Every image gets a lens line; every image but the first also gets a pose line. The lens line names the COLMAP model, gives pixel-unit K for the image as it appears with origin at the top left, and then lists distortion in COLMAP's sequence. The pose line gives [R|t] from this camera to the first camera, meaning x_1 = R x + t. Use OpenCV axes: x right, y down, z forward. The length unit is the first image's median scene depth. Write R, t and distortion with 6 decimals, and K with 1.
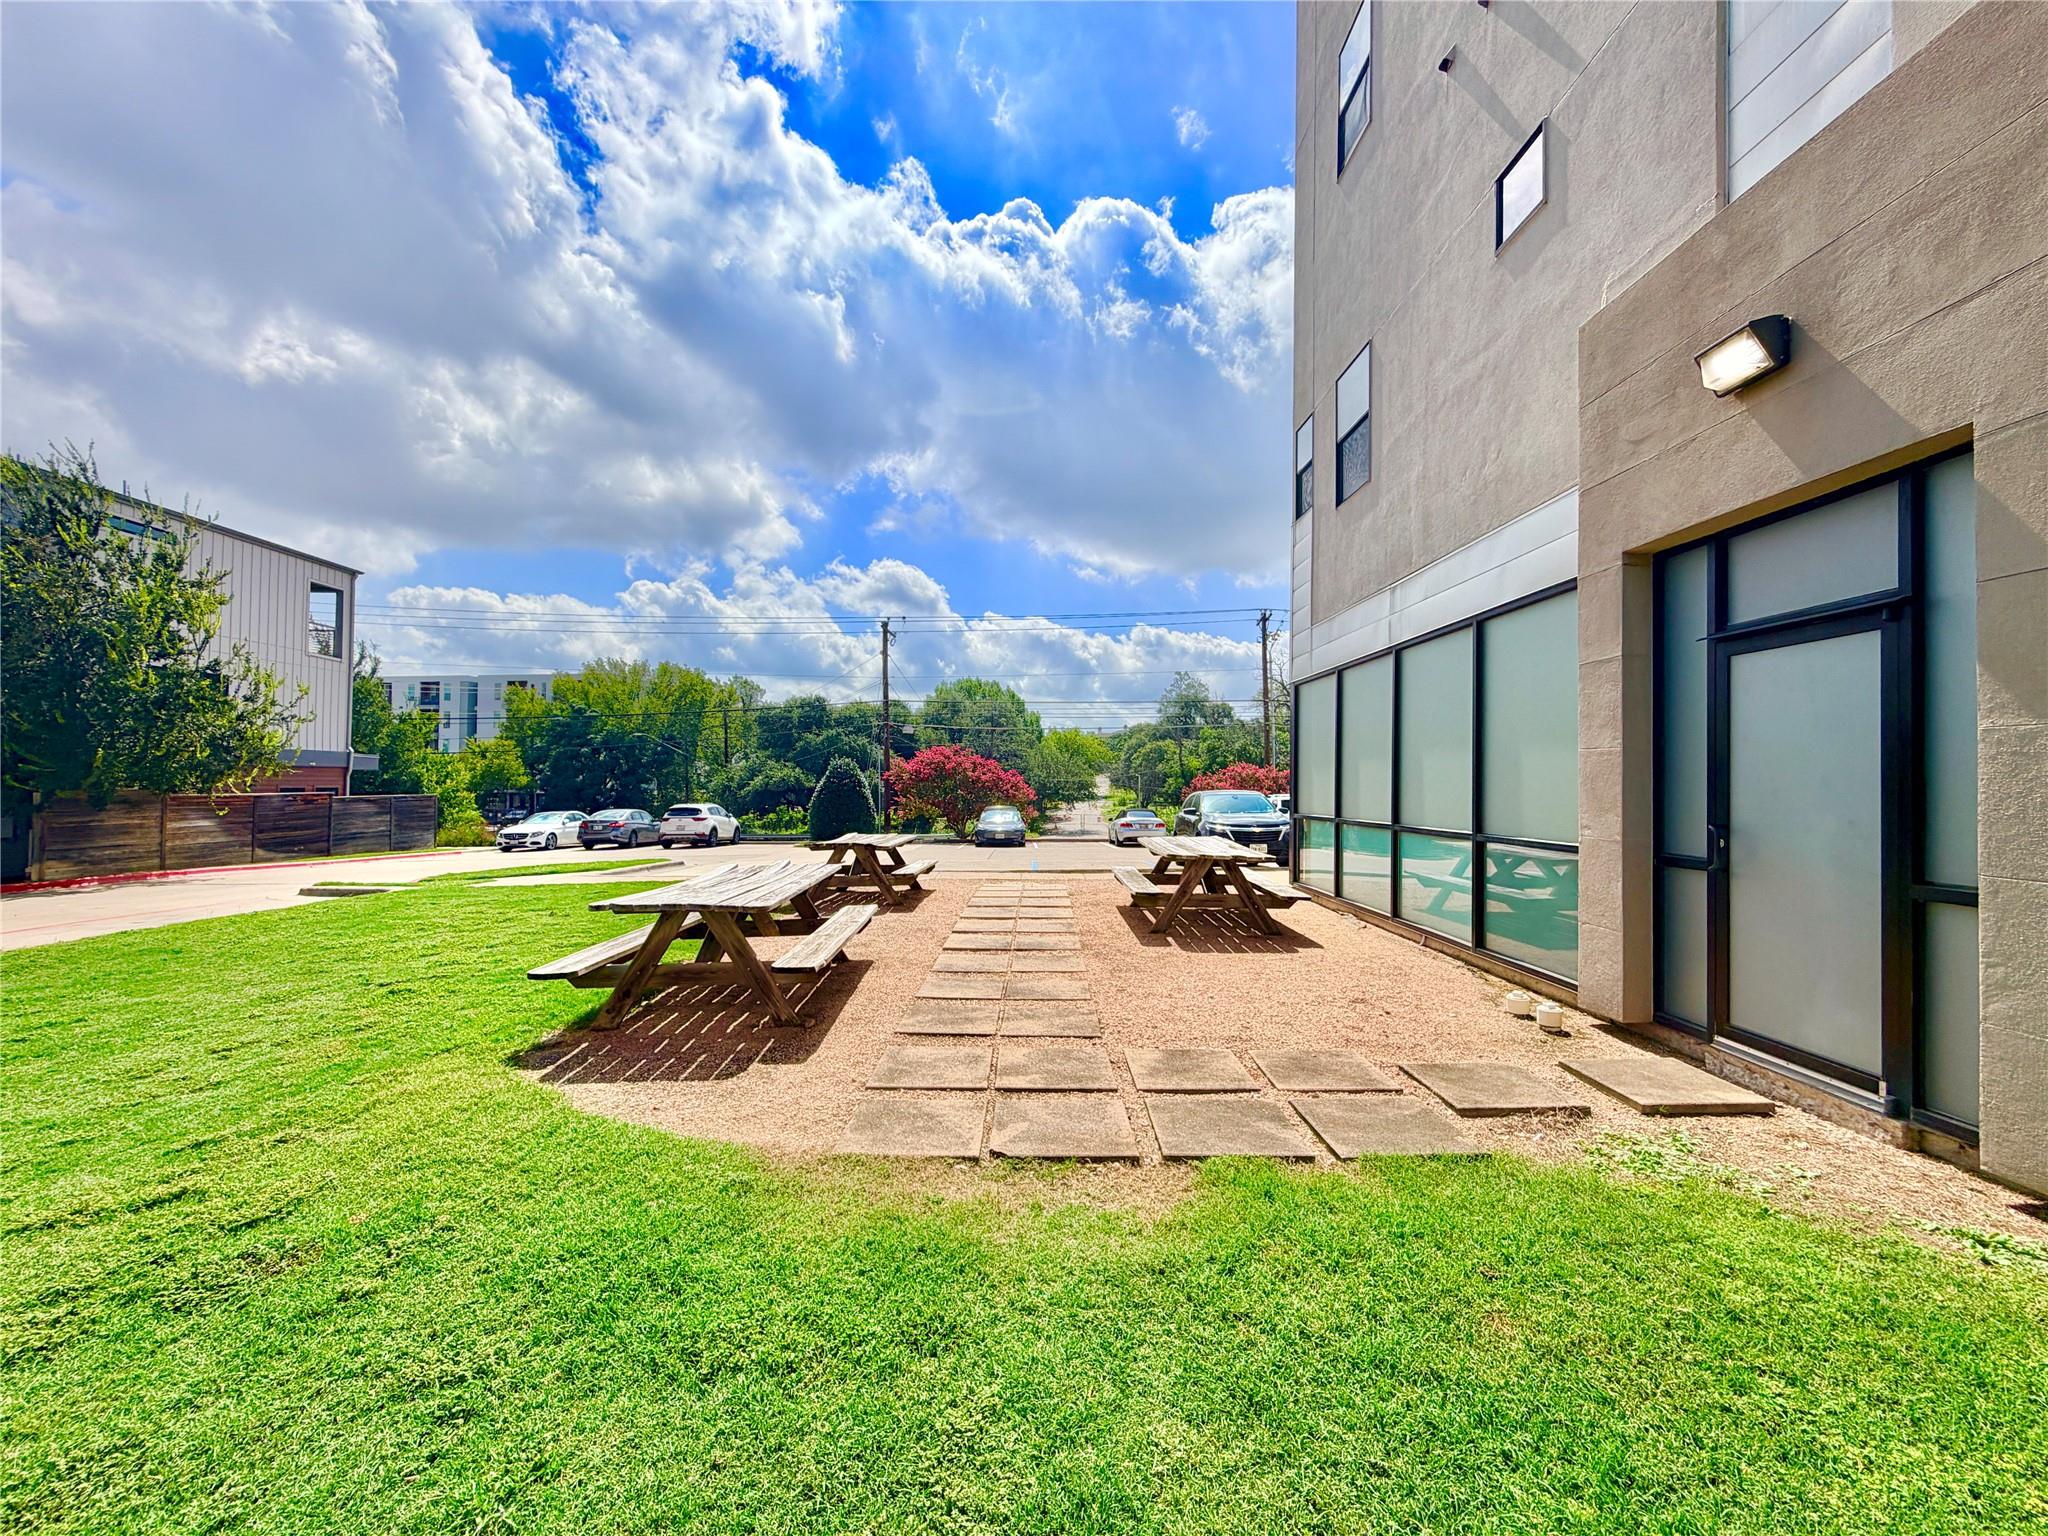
lens RADIAL K [[817.9, 0, 1015.7], [0, 817.9, 769.8], [0, 0, 1]] dist [-0.000037, 0.000513]
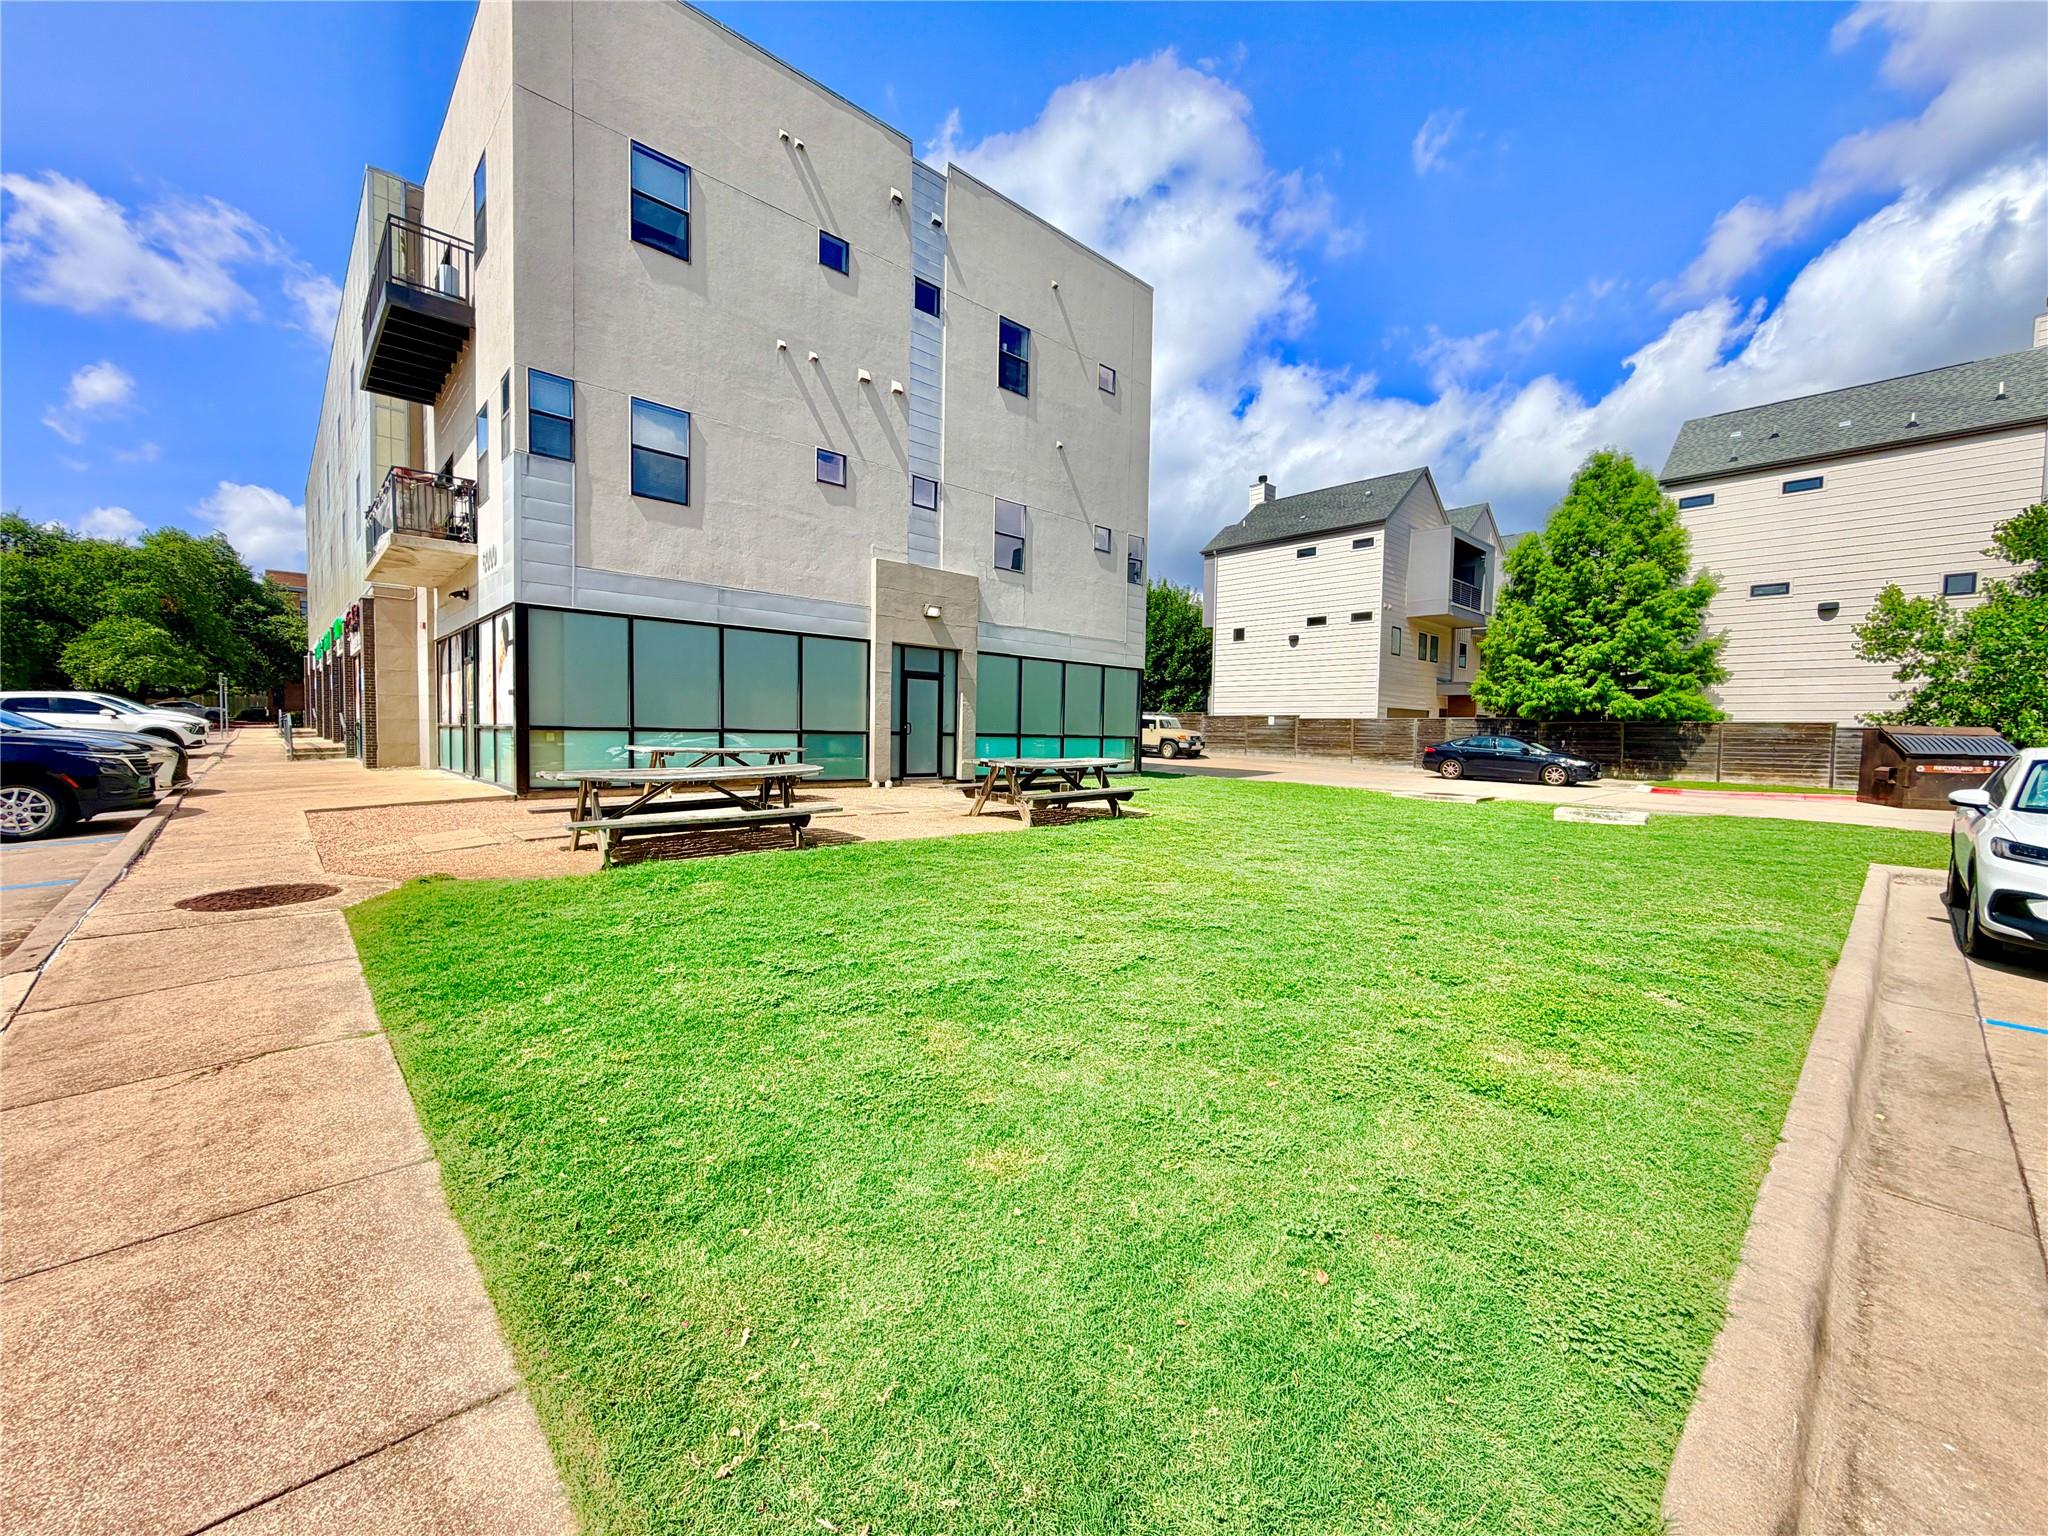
lens RADIAL K [[817.9, 0, 1017.5], [0, 817.9, 768.8], [0, 0, 1]] dist [-0.000037, 0.000513]
pose [[-0.678652, -0.053952, 0.732475, -0.484230], [-0.036247, 0.998543, 0.039967, 0.023315], [-0.733565, 0.000574, -0.679620, 0.678059]]
